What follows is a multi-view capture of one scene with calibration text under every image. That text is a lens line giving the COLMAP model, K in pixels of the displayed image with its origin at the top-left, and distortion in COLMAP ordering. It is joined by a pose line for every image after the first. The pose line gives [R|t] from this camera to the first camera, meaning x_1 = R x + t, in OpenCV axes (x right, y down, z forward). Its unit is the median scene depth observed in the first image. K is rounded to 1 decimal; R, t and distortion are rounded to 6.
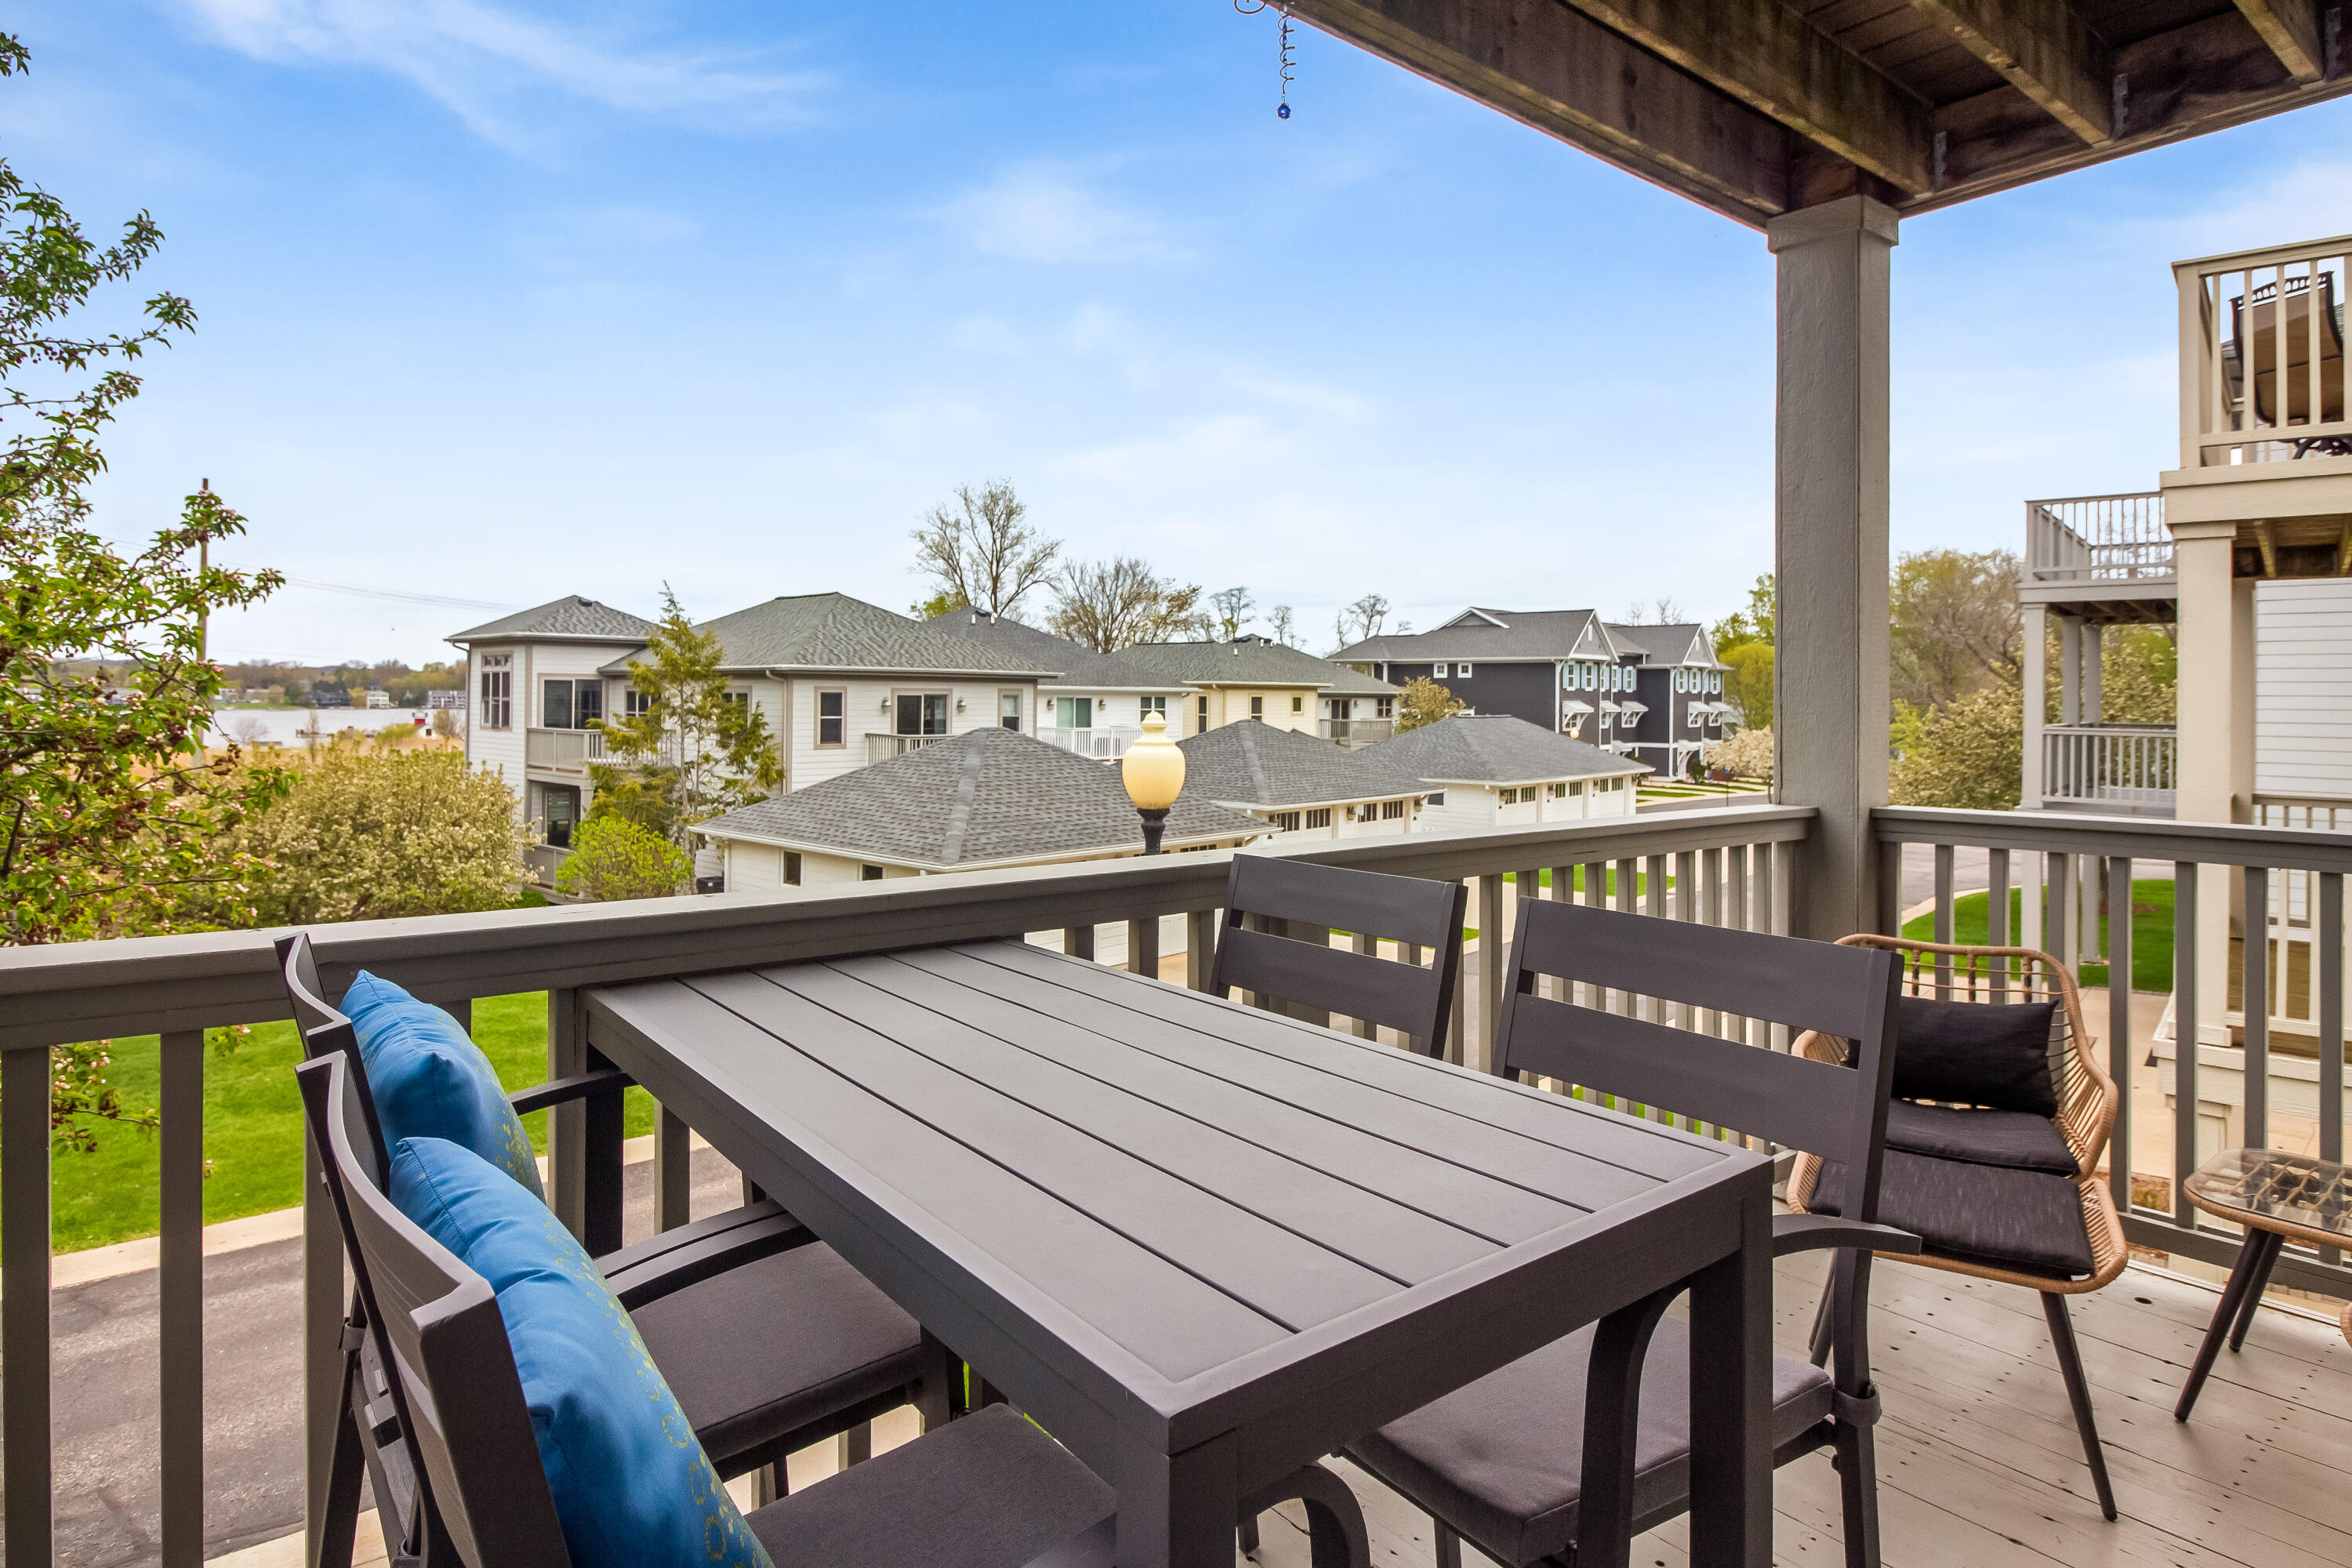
lens RADIAL K [[1265.0, 0, 1163.1], [0, 1265.0, 687.2], [0, 0, 1]] dist [0.011737, -0.017369]
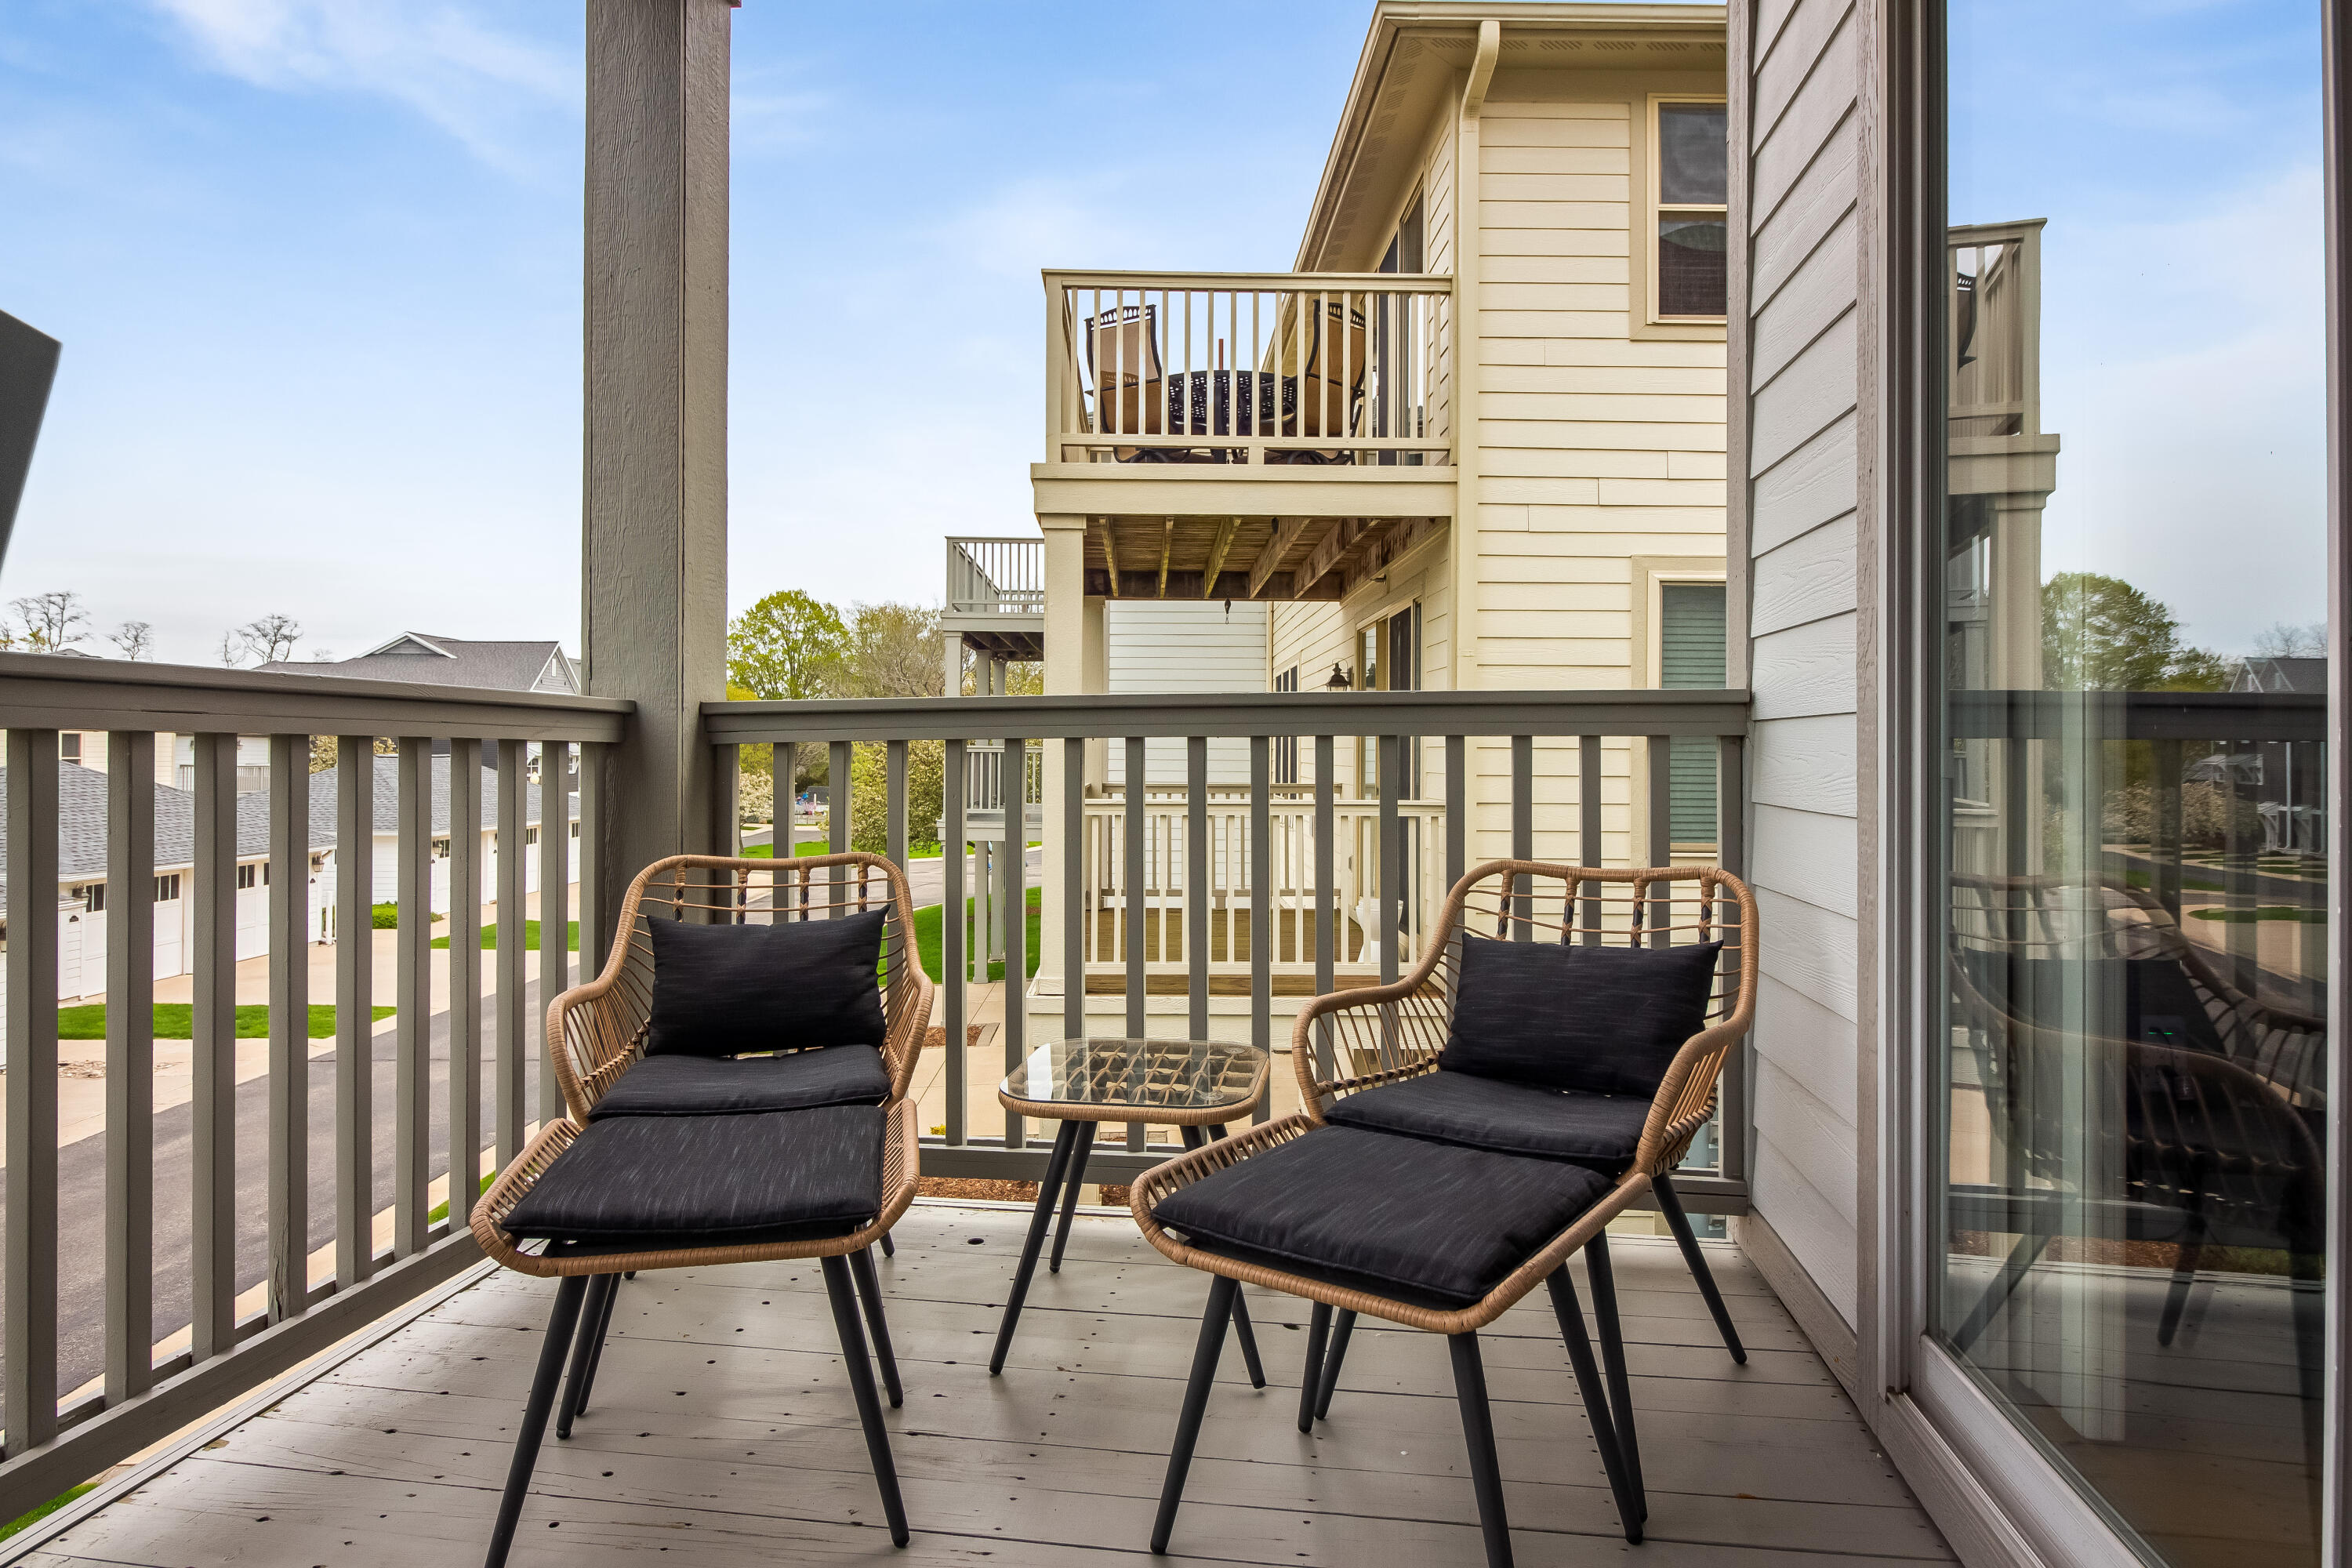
lens RADIAL K [[1367.0, 0, 1167.4], [0, 1367.0, 724.0], [0, 0, 1]] dist [0.000274, 0.000127]
pose [[0.728749, 0.002294, 0.684777, 0.208876], [-0.004612, 0.999988, 0.001558, 0.117229], [-0.684765, -0.004293, 0.728751, 0.204043]]
